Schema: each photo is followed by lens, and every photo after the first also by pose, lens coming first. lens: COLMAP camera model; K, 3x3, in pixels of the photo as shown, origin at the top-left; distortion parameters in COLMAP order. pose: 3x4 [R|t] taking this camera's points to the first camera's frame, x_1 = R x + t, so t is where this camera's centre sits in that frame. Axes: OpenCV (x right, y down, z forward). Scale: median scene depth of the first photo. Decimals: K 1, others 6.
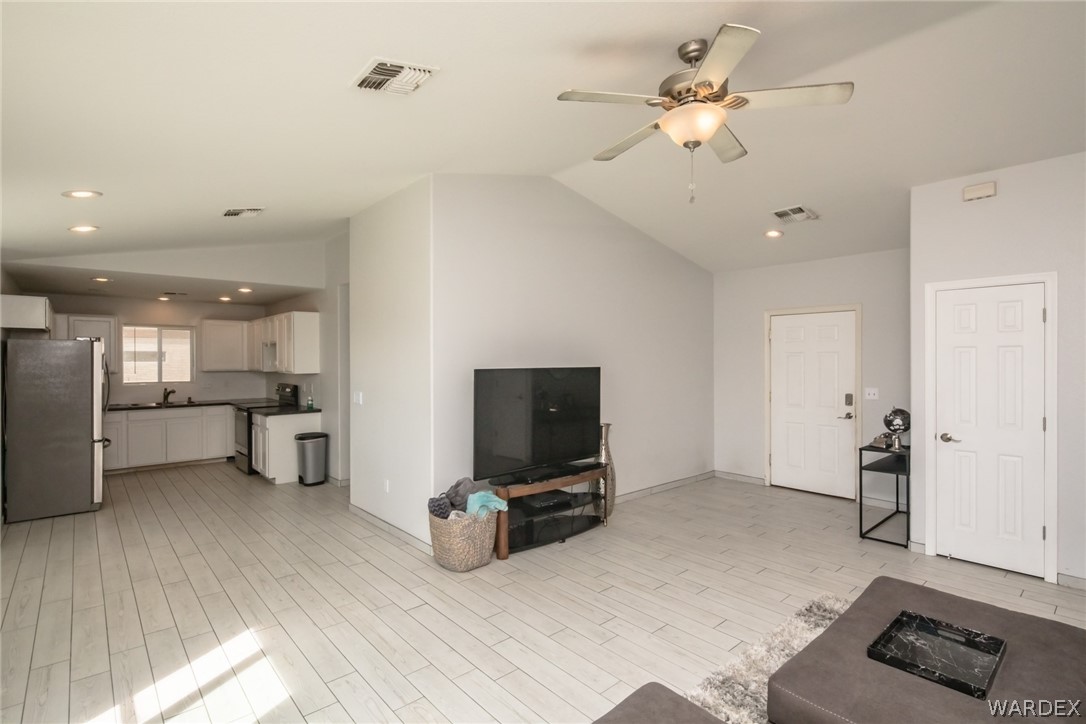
lens RADIAL K [[523.8, 0, 543.1], [0, 523.8, 359.8], [0, 0, 1]] dist [0.000343, -0.000584]
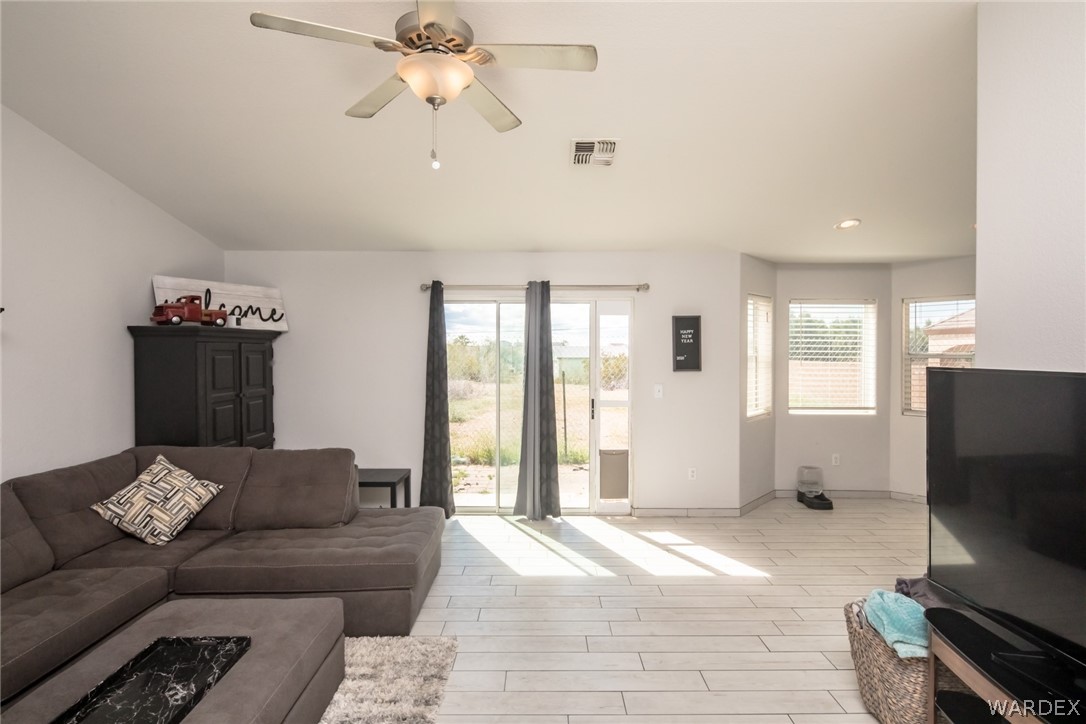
lens RADIAL K [[522.7, 0, 542.4], [0, 522.7, 348.7], [0, 0, 1]] dist [0.001915, -0.002630]
pose [[-0.661724, -0.002066, -0.749745, 0.462906], [0.000283, 0.999995, -0.003006, 0.002110], [0.749747, -0.002201, -0.661720, 0.960645]]
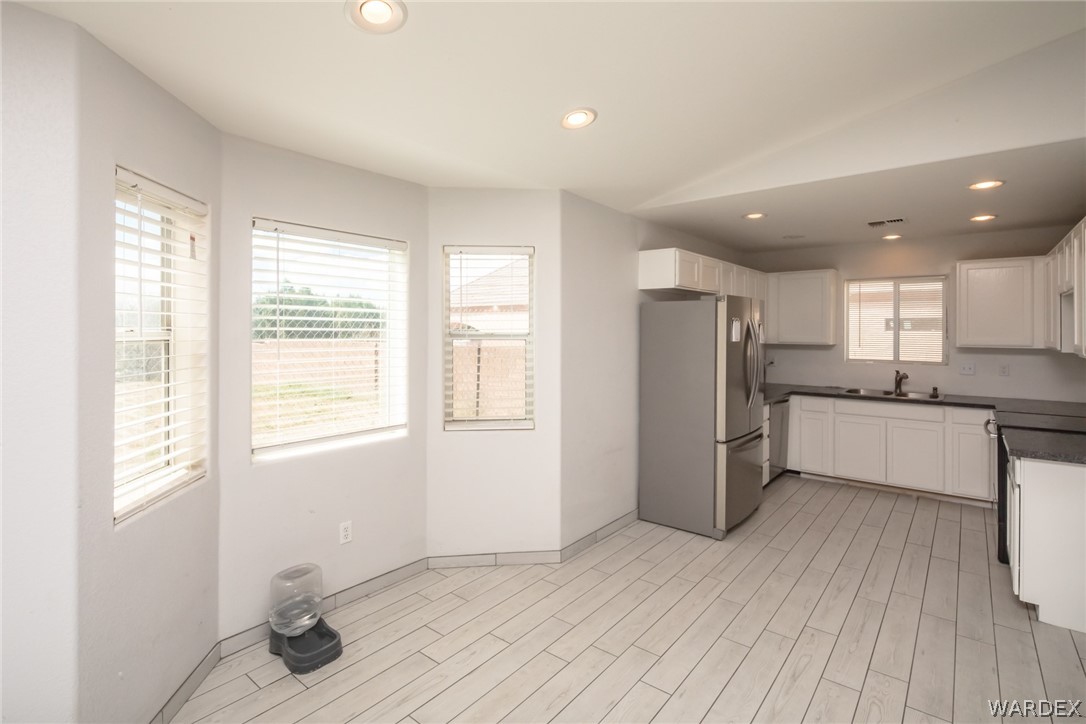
lens RADIAL K [[524.0, 0, 543.6], [0, 524.0, 338.0], [0, 0, 1]] dist [0.002028, -0.000455]
pose [[0.164237, 0.018787, -0.986242, -0.241836], [-0.001966, 0.999823, 0.018719, 0.002319], [0.986419, -0.001136, 0.164245, 0.798653]]
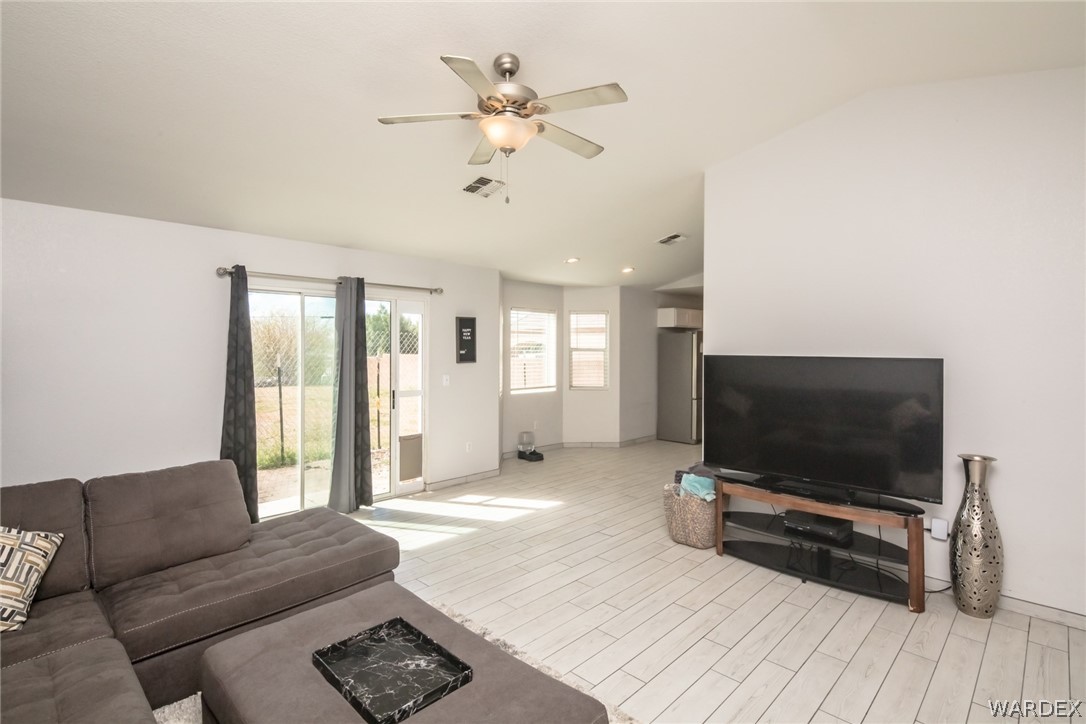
lens RADIAL K [[522.7, 0, 542.4], [0, 522.7, 348.7], [0, 0, 1]] dist [0.001915, -0.002630]
pose [[0.067371, 0.006207, -0.997709, 0.780620], [-0.004298, 0.999973, 0.005931, 0.001175], [0.997719, 0.003888, 0.067396, 0.562207]]
